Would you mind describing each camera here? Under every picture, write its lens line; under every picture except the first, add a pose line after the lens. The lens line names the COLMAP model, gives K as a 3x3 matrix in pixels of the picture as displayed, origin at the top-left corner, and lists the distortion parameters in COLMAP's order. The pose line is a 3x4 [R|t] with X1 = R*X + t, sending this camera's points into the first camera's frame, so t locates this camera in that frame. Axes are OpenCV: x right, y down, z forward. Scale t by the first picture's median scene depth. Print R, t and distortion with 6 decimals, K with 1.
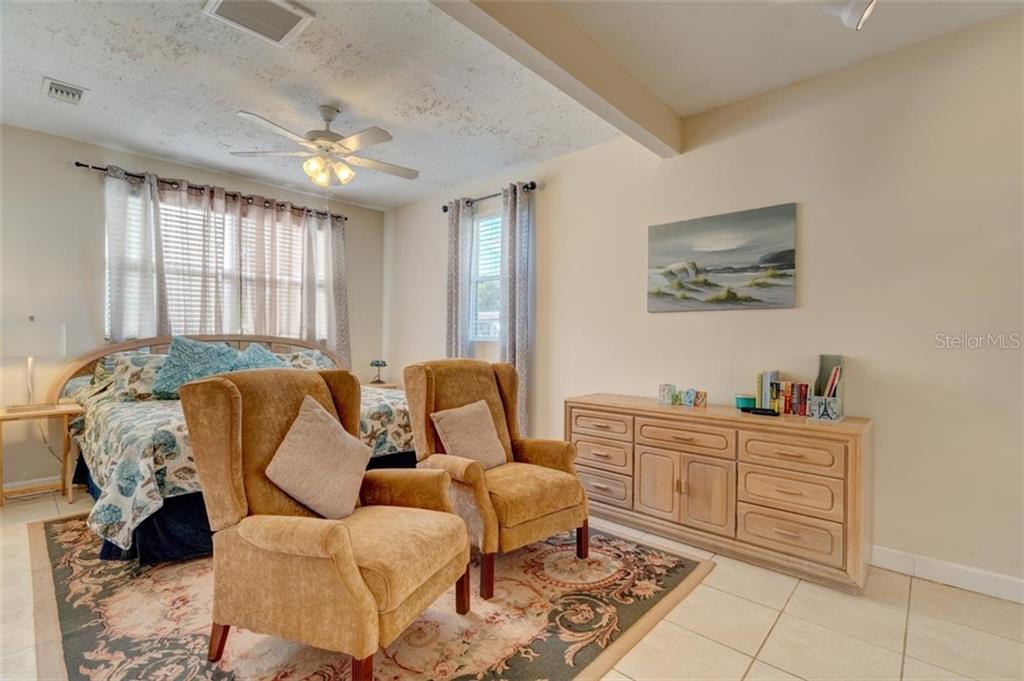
lens RADIAL K [[465.9, 0, 516.0], [0, 465.9, 338.3], [0, 0, 1]] dist [-0.008501, 0.002194]
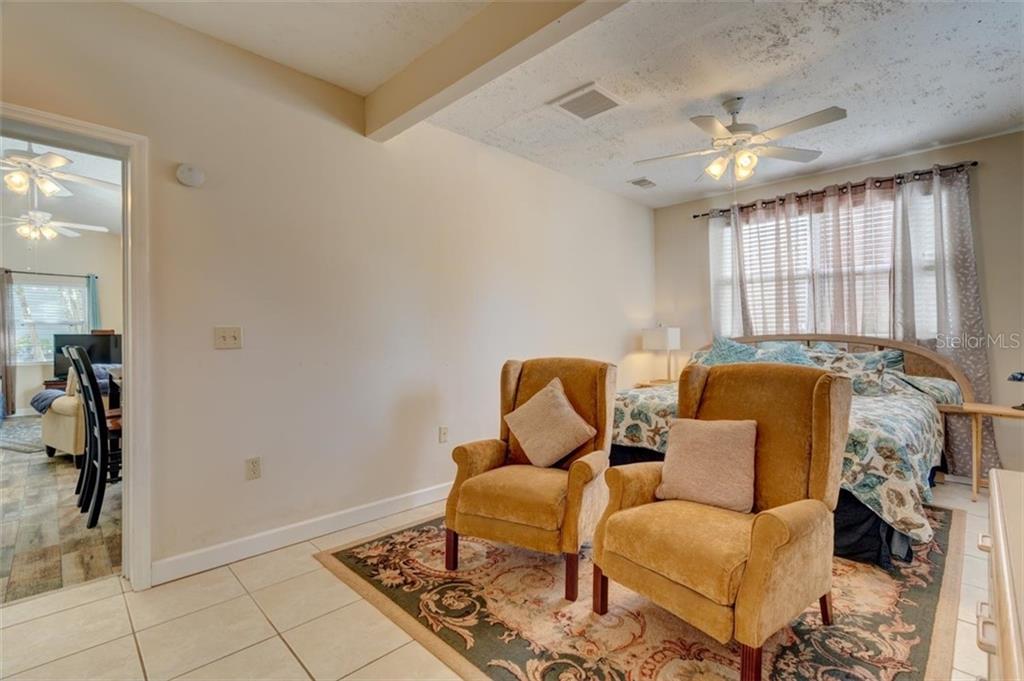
lens RADIAL K [[465.9, 0, 518.6], [0, 465.9, 344.2], [0, 0, 1]] dist [-0.008501, 0.002194]
pose [[-0.046595, 0.010401, -0.998860, 0.435897], [0.002165, 0.999944, 0.010311, 0.002365], [0.998911, -0.001682, -0.046615, 0.436795]]
